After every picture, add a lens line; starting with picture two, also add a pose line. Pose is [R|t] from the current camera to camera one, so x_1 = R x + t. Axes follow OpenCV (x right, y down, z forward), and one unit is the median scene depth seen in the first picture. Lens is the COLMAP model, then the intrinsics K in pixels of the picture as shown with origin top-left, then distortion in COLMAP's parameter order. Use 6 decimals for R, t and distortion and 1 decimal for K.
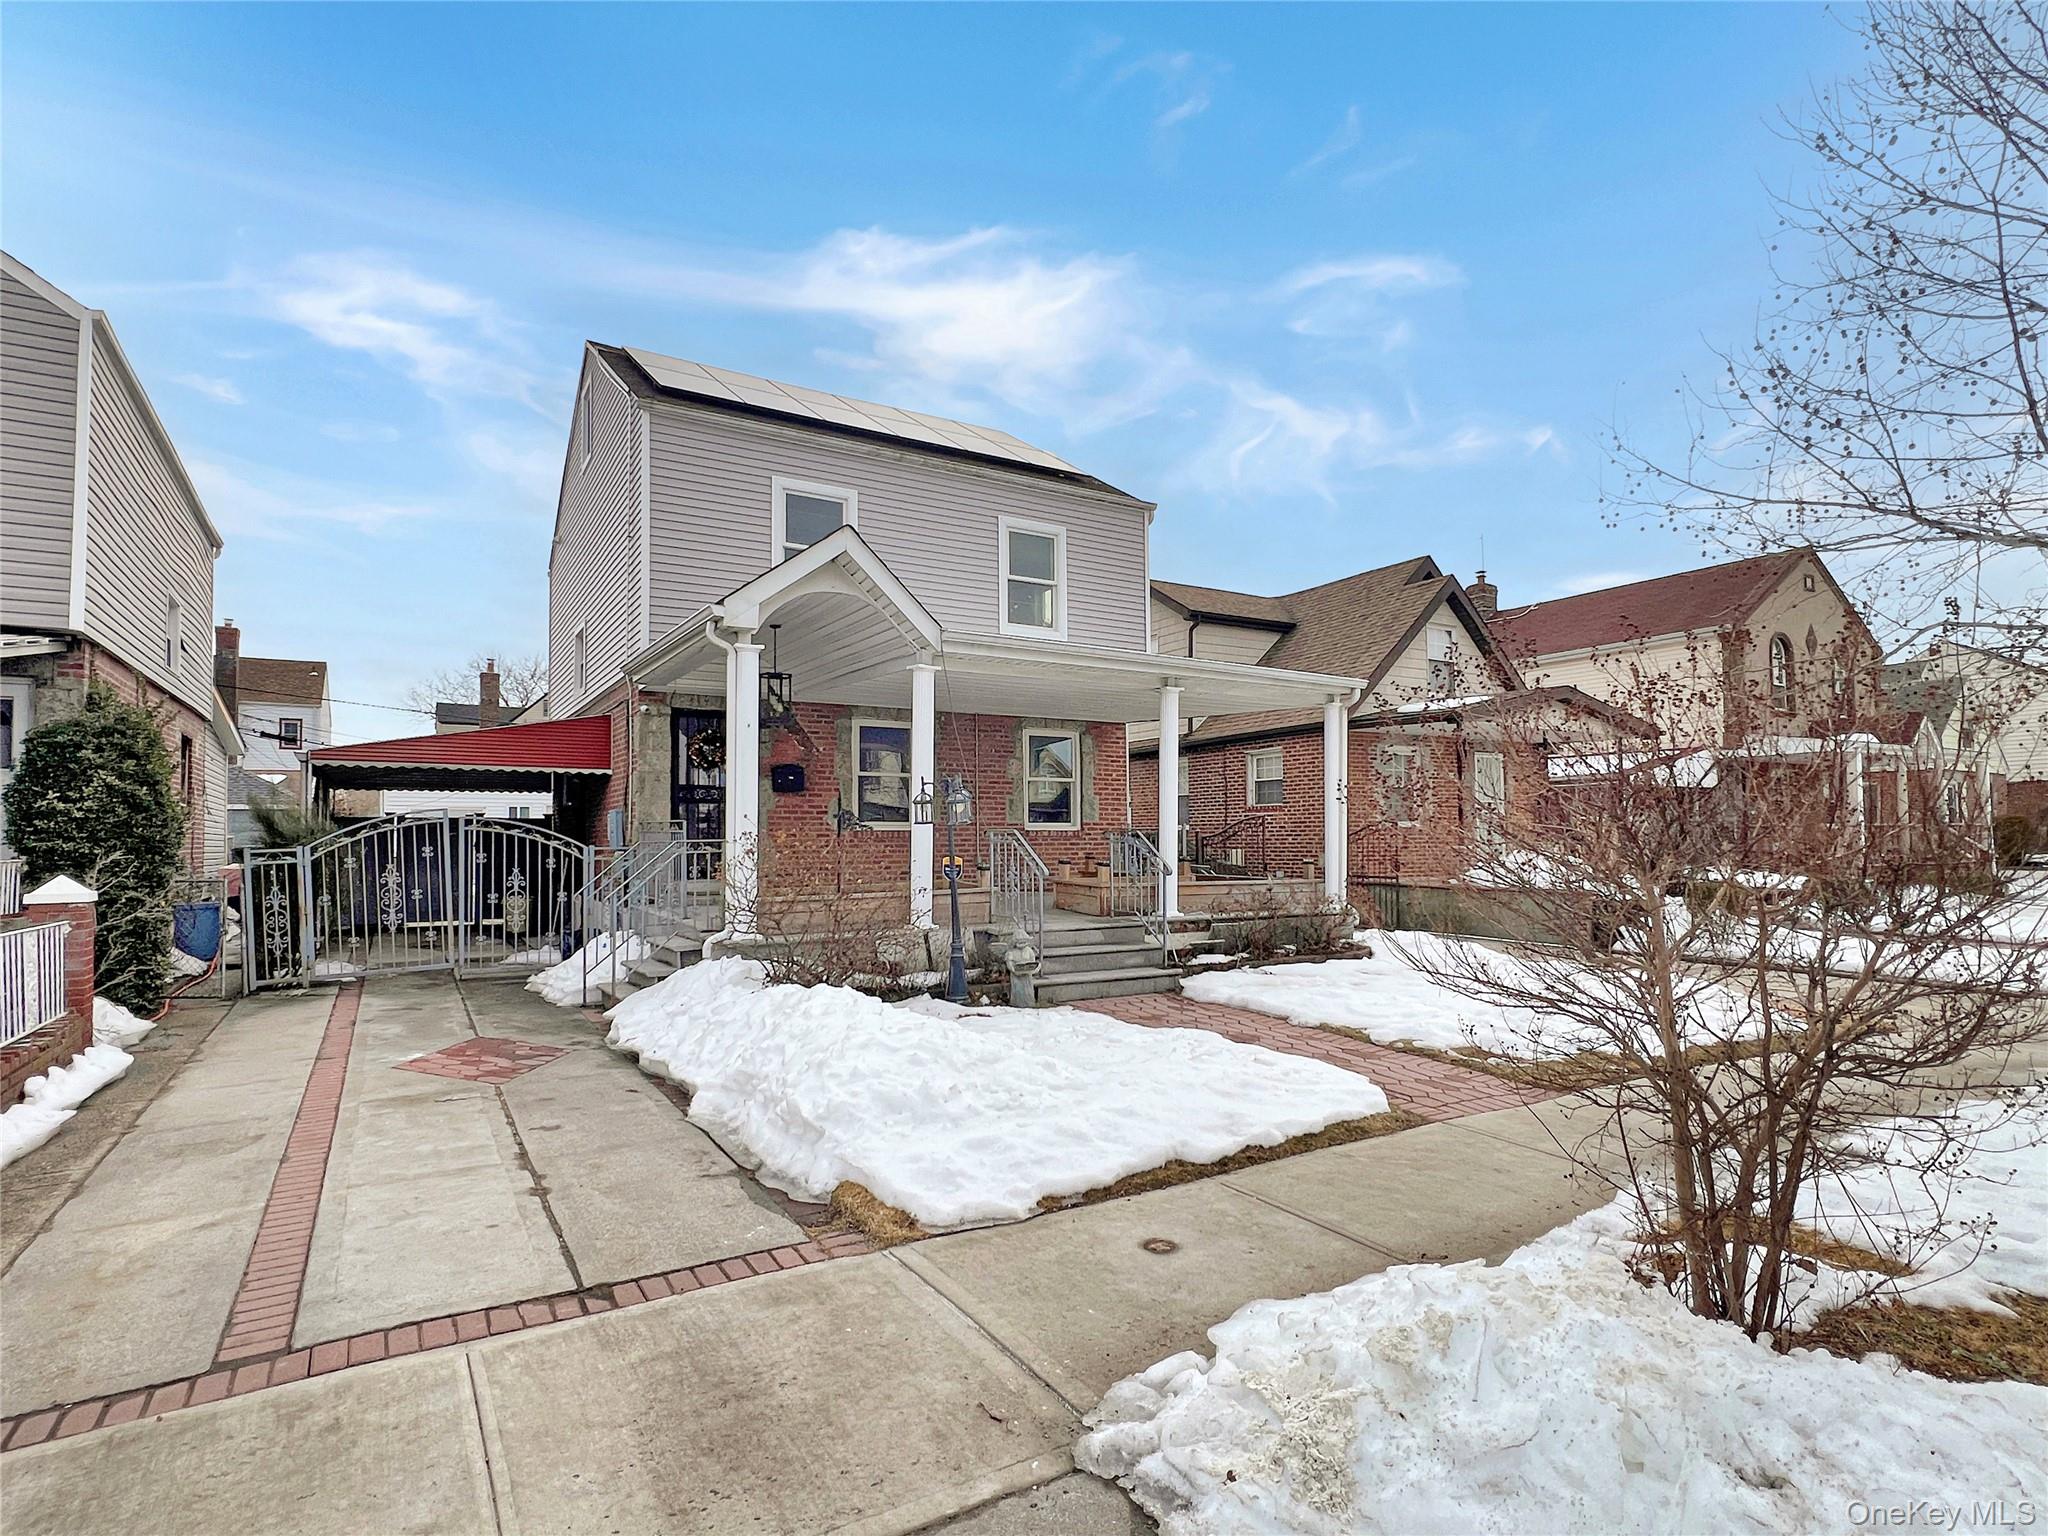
lens RADIAL K [[1084.8, 0, 1025.5], [0, 1084.8, 847.5], [0, 0, 1]] dist [-0.001324, 0.000190]
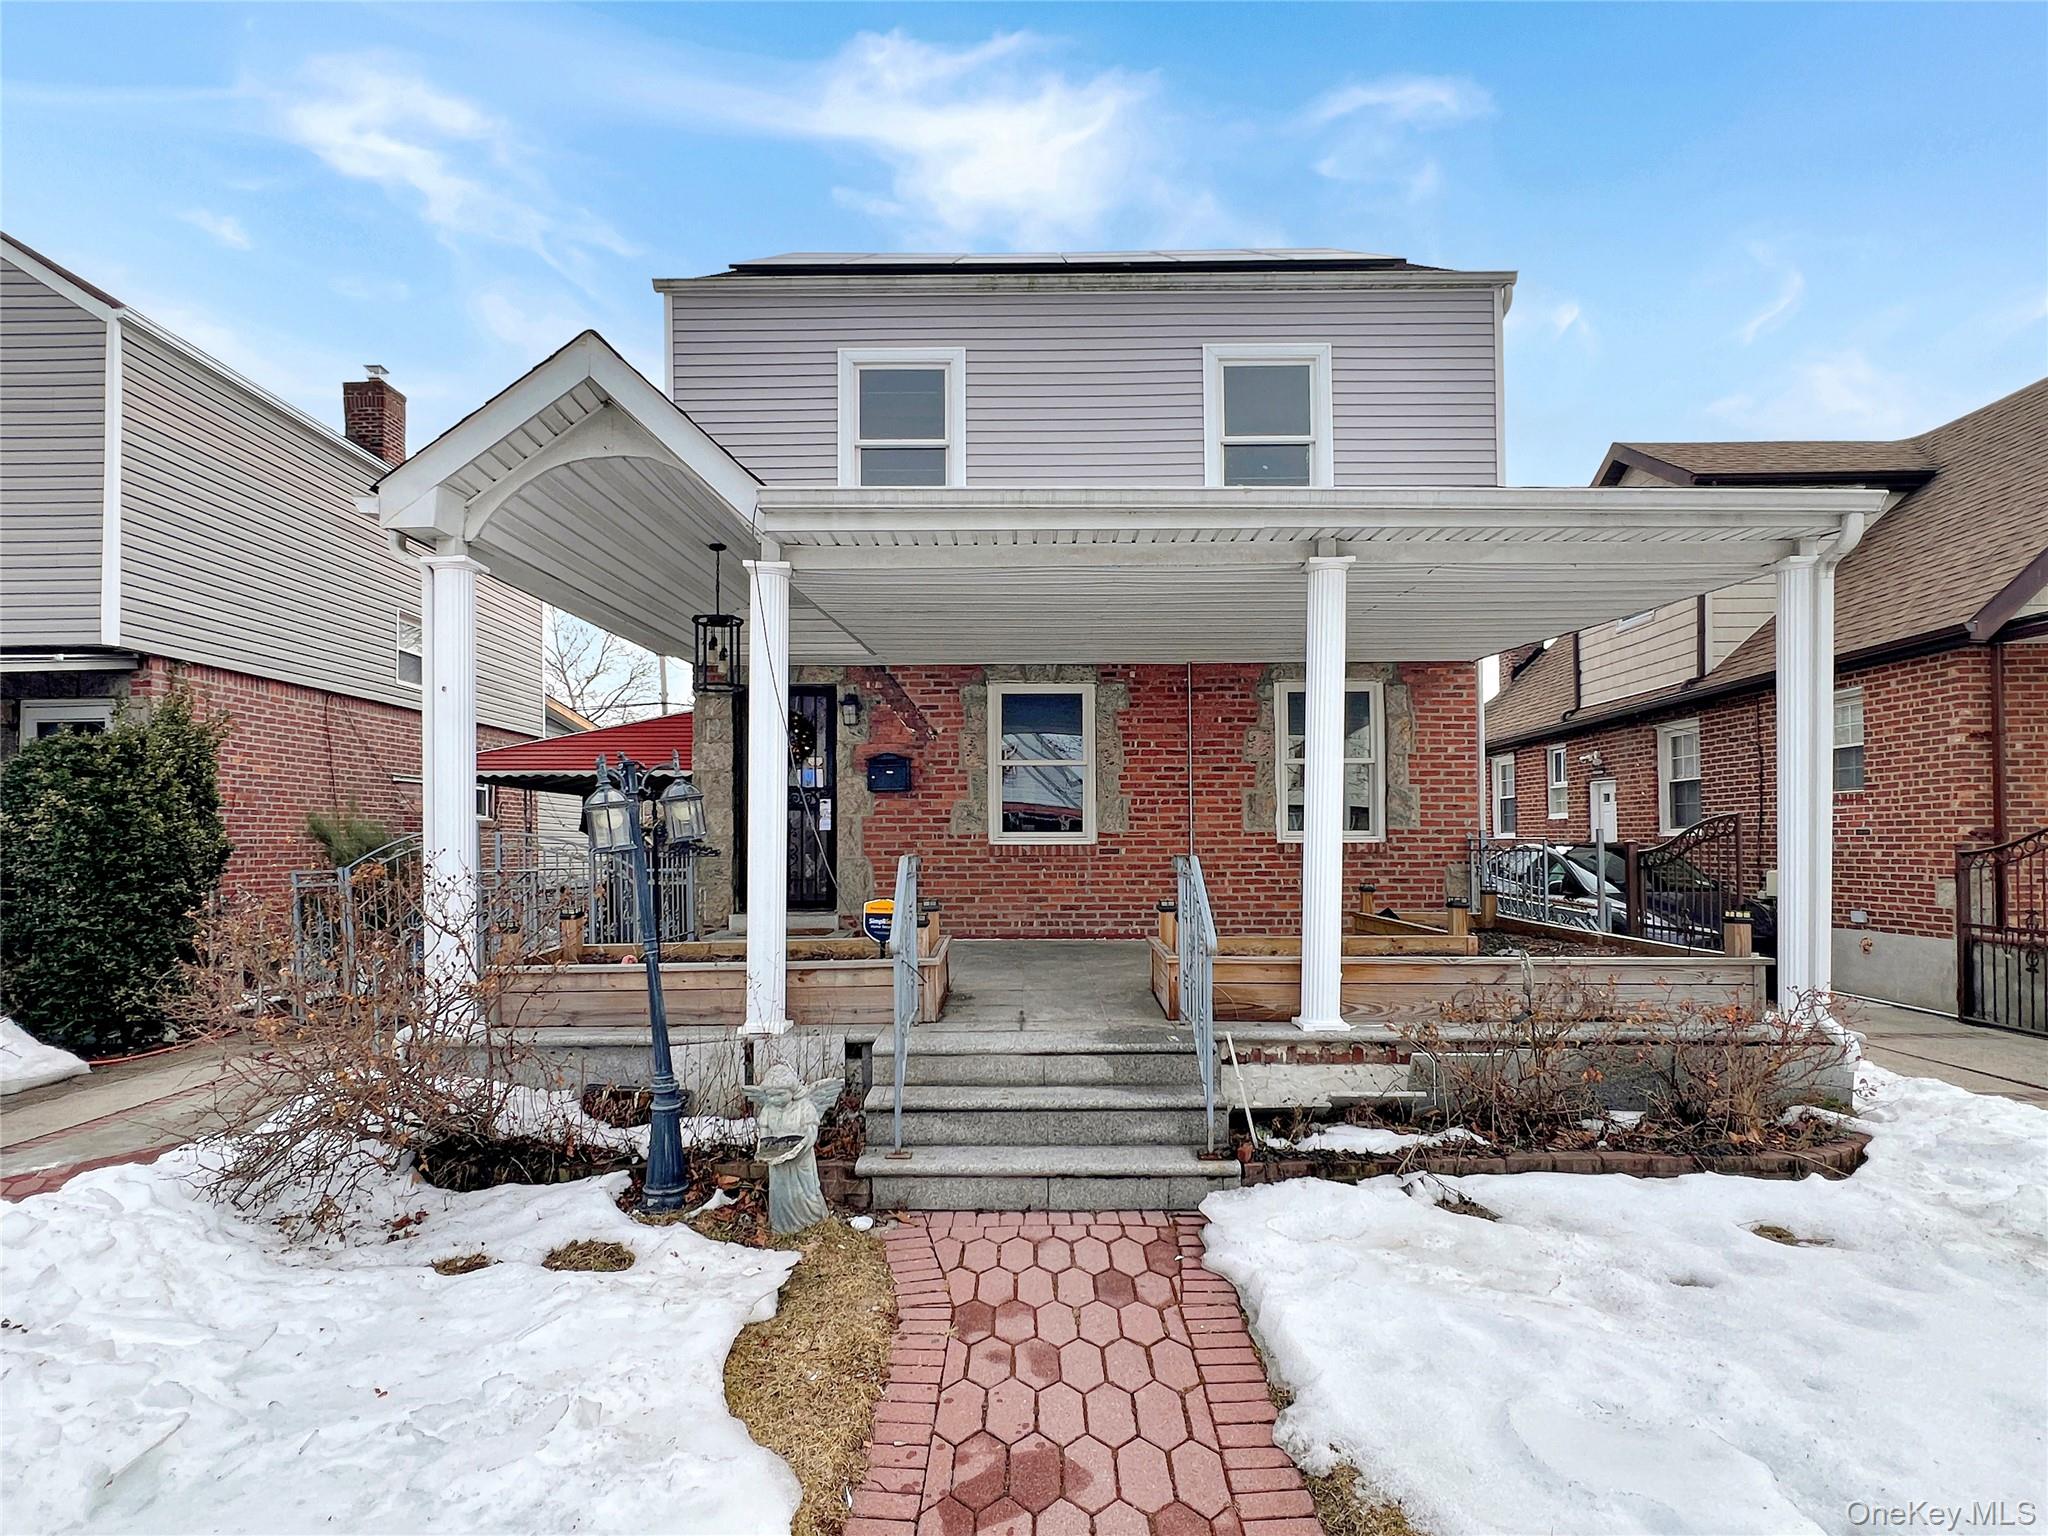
lens RADIAL K [[1084.8, 0, 1025.5], [0, 1084.8, 847.5], [0, 0, 1]] dist [-0.001324, 0.000190]
pose [[0.849928, 0.001490, -0.526897, 0.230544], [-0.000899, 0.999999, 0.001376, -0.015526], [0.526898, -0.000696, 0.849928, 0.429224]]
